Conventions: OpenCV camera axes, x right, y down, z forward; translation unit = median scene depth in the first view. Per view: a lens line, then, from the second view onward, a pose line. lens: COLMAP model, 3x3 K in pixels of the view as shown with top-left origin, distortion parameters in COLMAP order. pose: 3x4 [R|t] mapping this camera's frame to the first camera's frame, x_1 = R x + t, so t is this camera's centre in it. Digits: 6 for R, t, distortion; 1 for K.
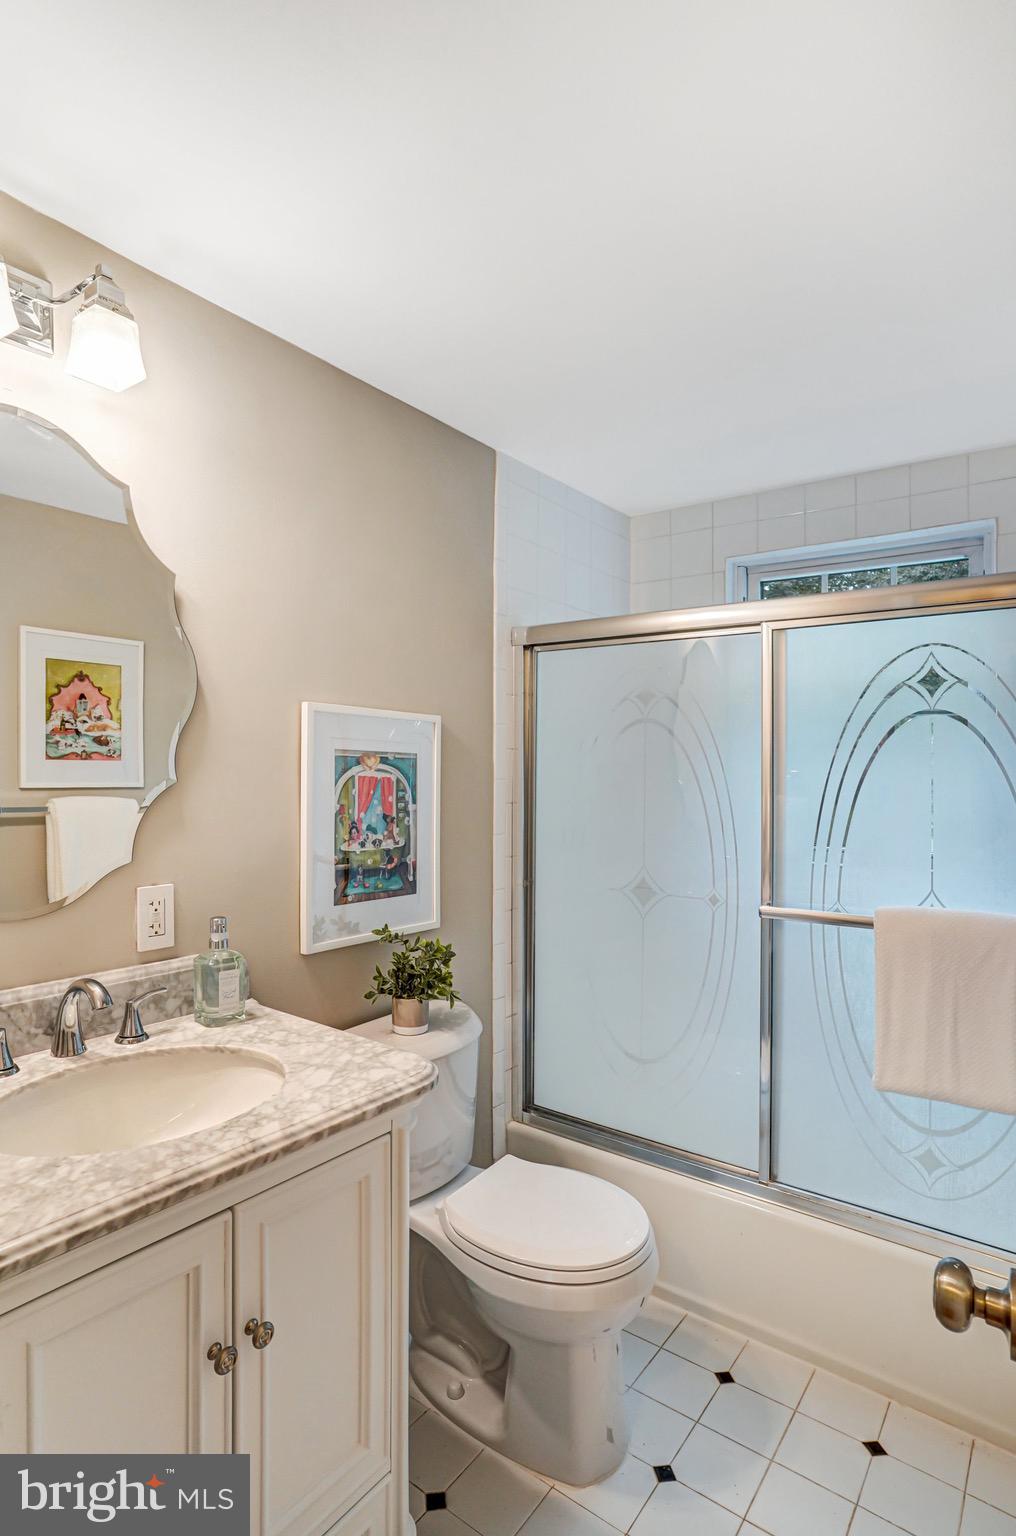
lens RADIAL K [[775.8, 0, 508.0], [0, 775.8, 768.0], [0, 0, 1]] dist [-0.078115, 0.033175]
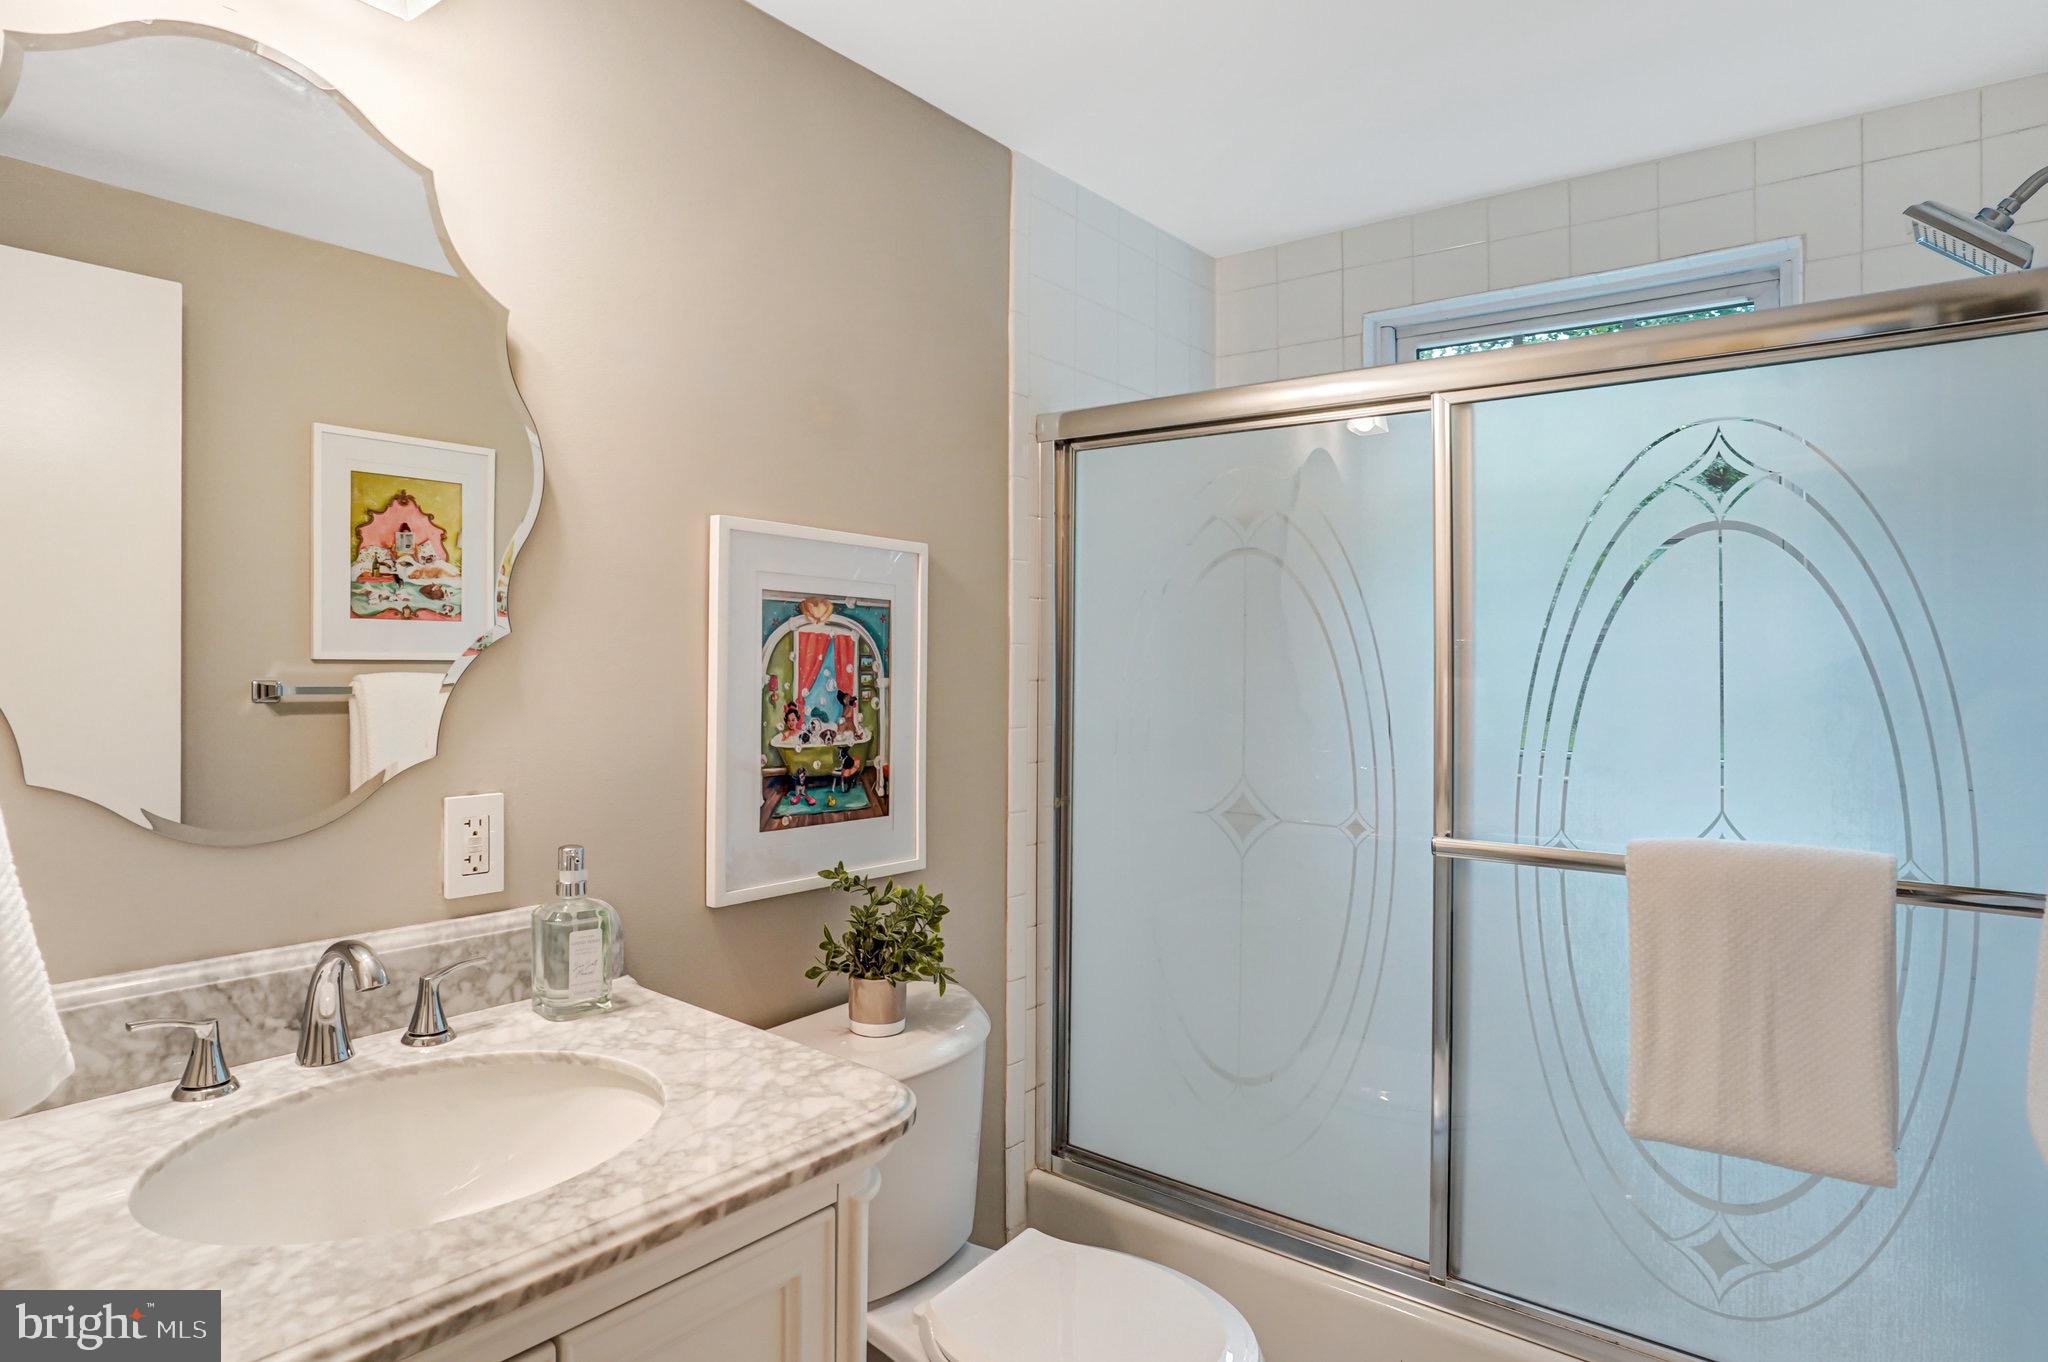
lens RADIAL K [[1050.3, 0, 989.6], [0, 1050.3, 670.0], [0, 0, 1]] dist [-0.083071, 0.030588]
pose [[0.999394, 0.003517, -0.034641, -0.005778], [-0.003262, 0.999967, 0.007399, 0.042297], [0.034666, -0.007281, 0.999372, 0.161347]]
